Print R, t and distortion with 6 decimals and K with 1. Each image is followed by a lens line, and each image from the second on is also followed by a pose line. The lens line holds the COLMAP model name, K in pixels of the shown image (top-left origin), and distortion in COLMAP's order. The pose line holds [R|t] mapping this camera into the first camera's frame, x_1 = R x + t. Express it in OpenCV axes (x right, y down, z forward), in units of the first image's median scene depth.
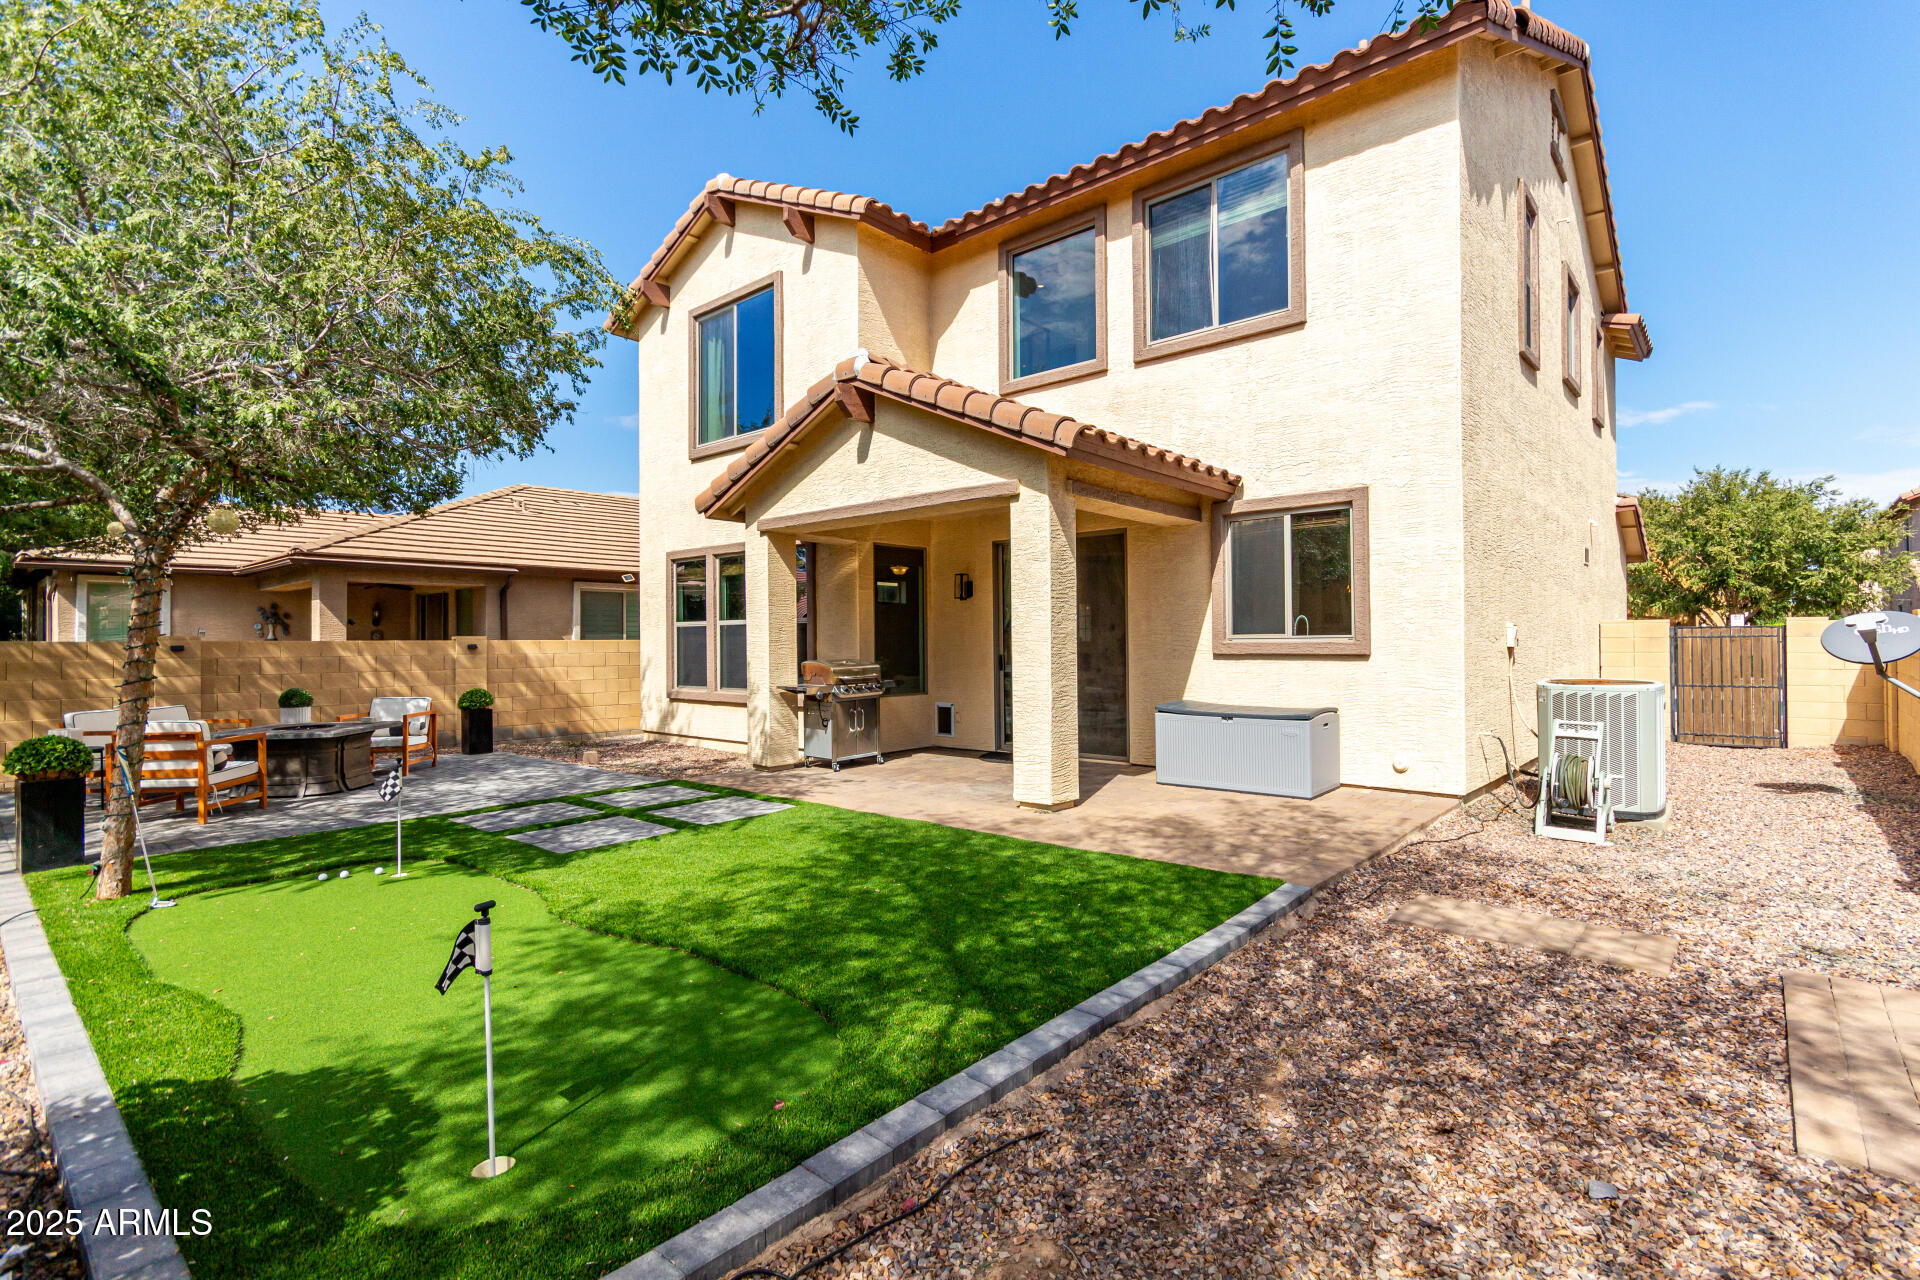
lens RADIAL K [[910.5, 0, 967.7], [0, 910.5, 635.3], [0, 0, 1]] dist [0.005572, 0.000675]
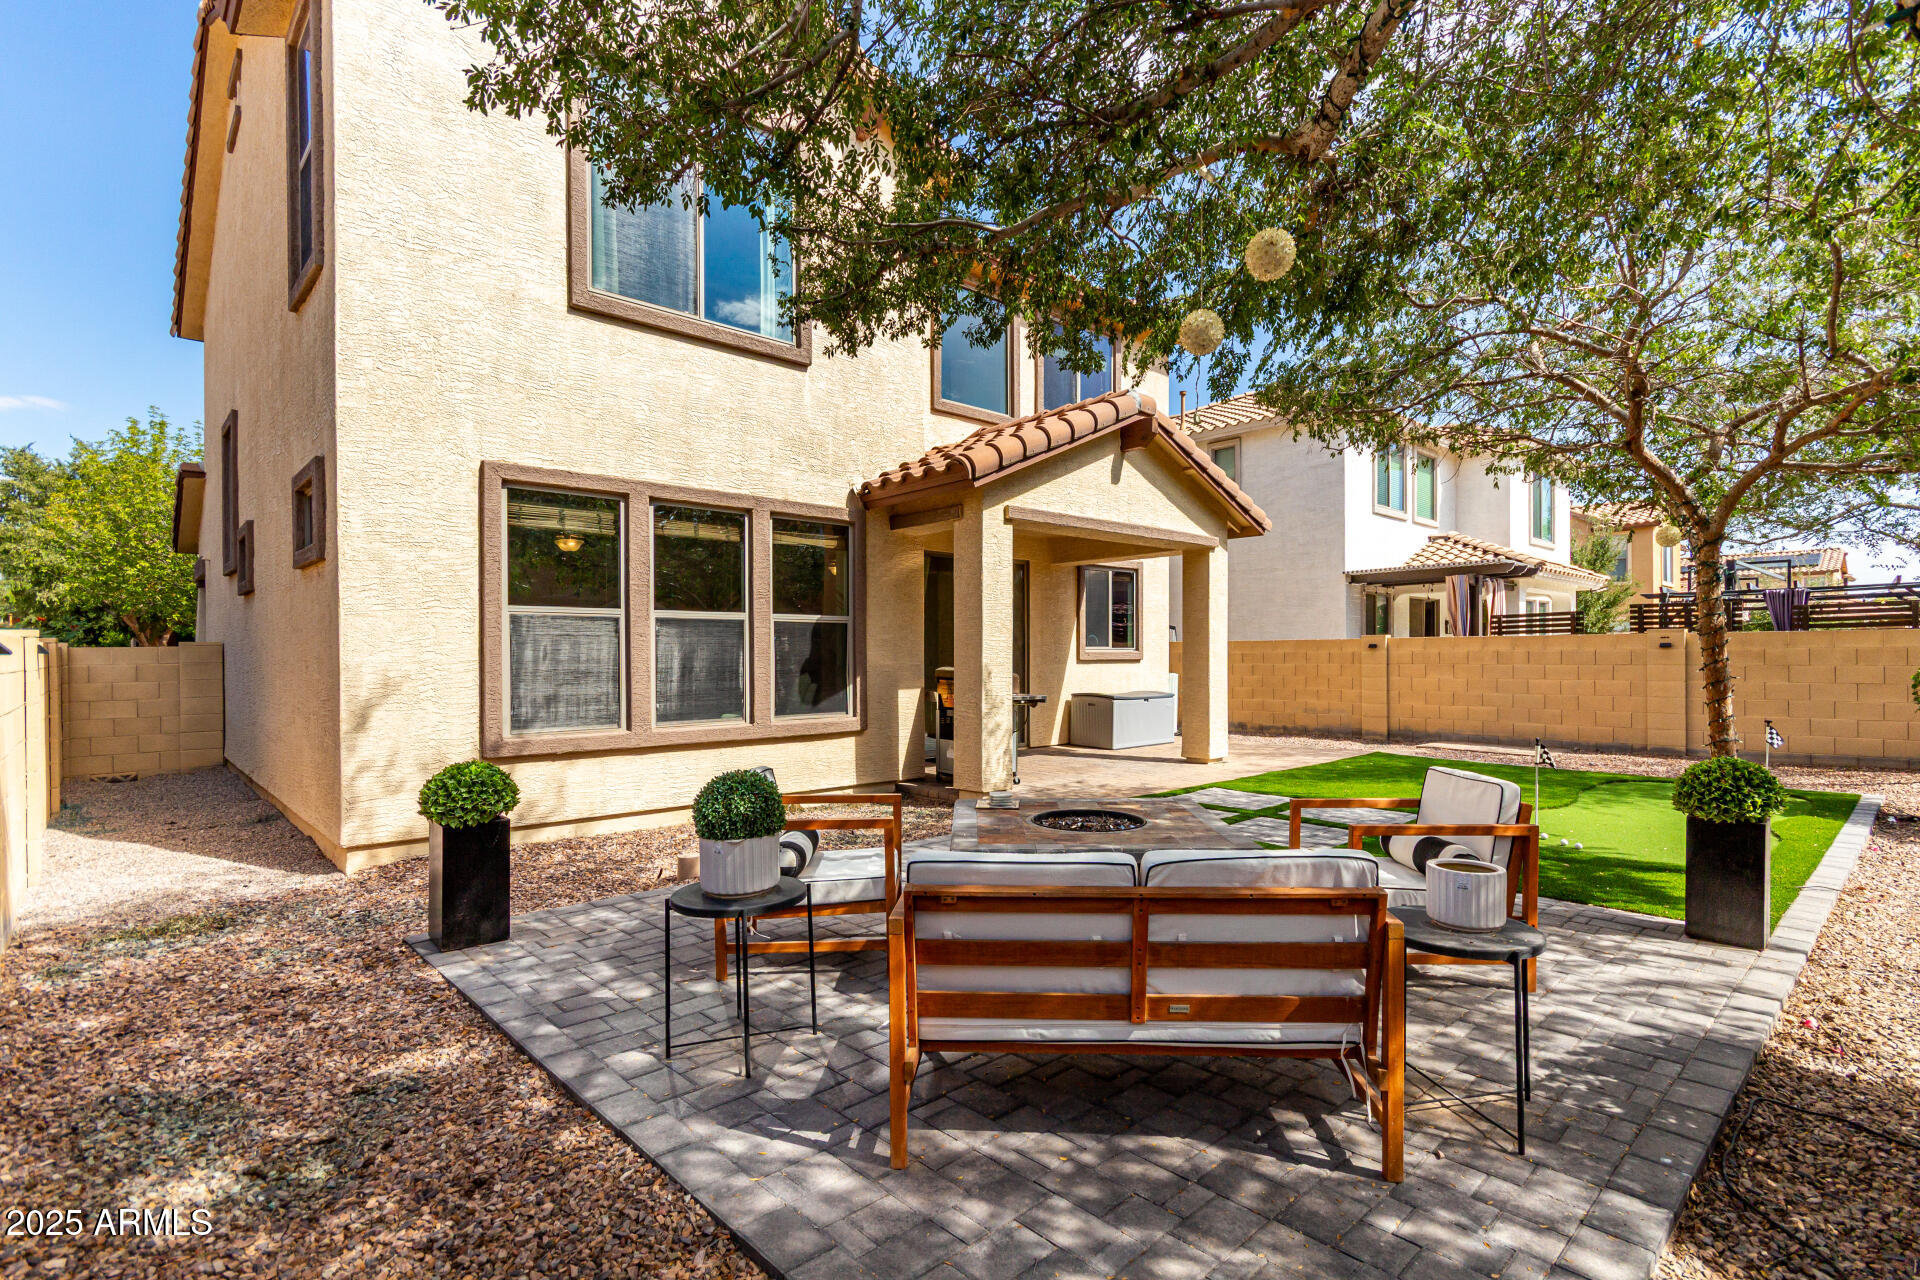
lens RADIAL K [[910.5, 0, 964.8], [0, 910.5, 657.4], [0, 0, 1]] dist [0.005572, 0.000675]
pose [[0.102302, 0.003930, 0.994746, -1.321693], [-0.006223, 0.999975, -0.003310, 0.024948], [-0.994734, -0.005852, 0.102324, 1.152348]]
